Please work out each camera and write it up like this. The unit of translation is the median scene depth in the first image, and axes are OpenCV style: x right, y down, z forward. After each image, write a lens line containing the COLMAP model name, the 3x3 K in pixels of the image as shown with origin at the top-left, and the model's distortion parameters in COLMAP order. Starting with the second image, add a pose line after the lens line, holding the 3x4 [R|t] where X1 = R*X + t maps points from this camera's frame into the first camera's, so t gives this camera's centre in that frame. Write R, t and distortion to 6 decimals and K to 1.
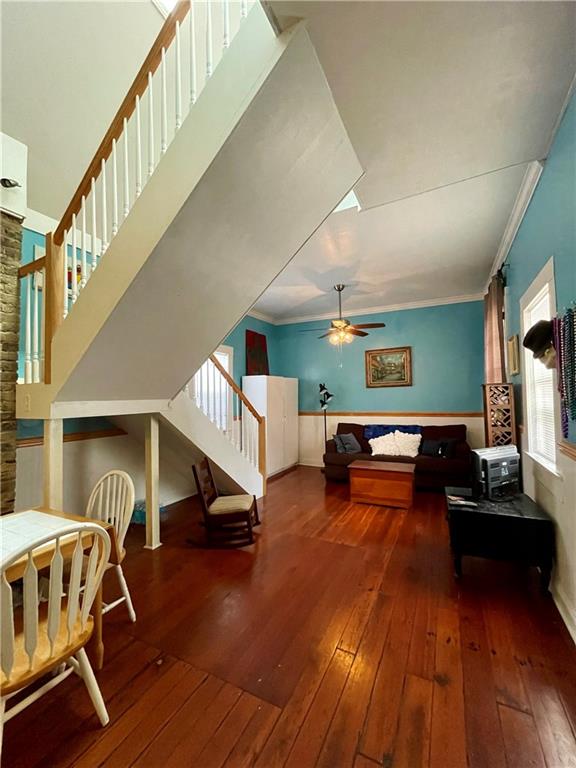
lens RADIAL K [[311.8, 0, 289.1], [0, 311.8, 386.2], [0, 0, 1]] dist [-0.001971, -0.000902]
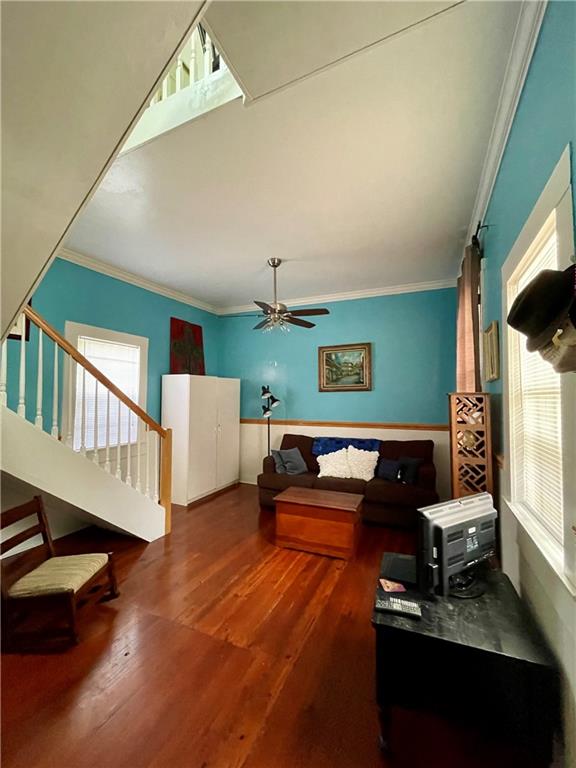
lens RADIAL K [[311.8, 0, 288.4], [0, 311.8, 386.6], [0, 0, 1]] dist [-0.001971, -0.000902]
pose [[0.998887, 0.017950, 0.043622, 0.207205], [-0.018044, 0.999836, 0.001768, -0.014281], [-0.043583, -0.002554, 0.999047, 0.281052]]
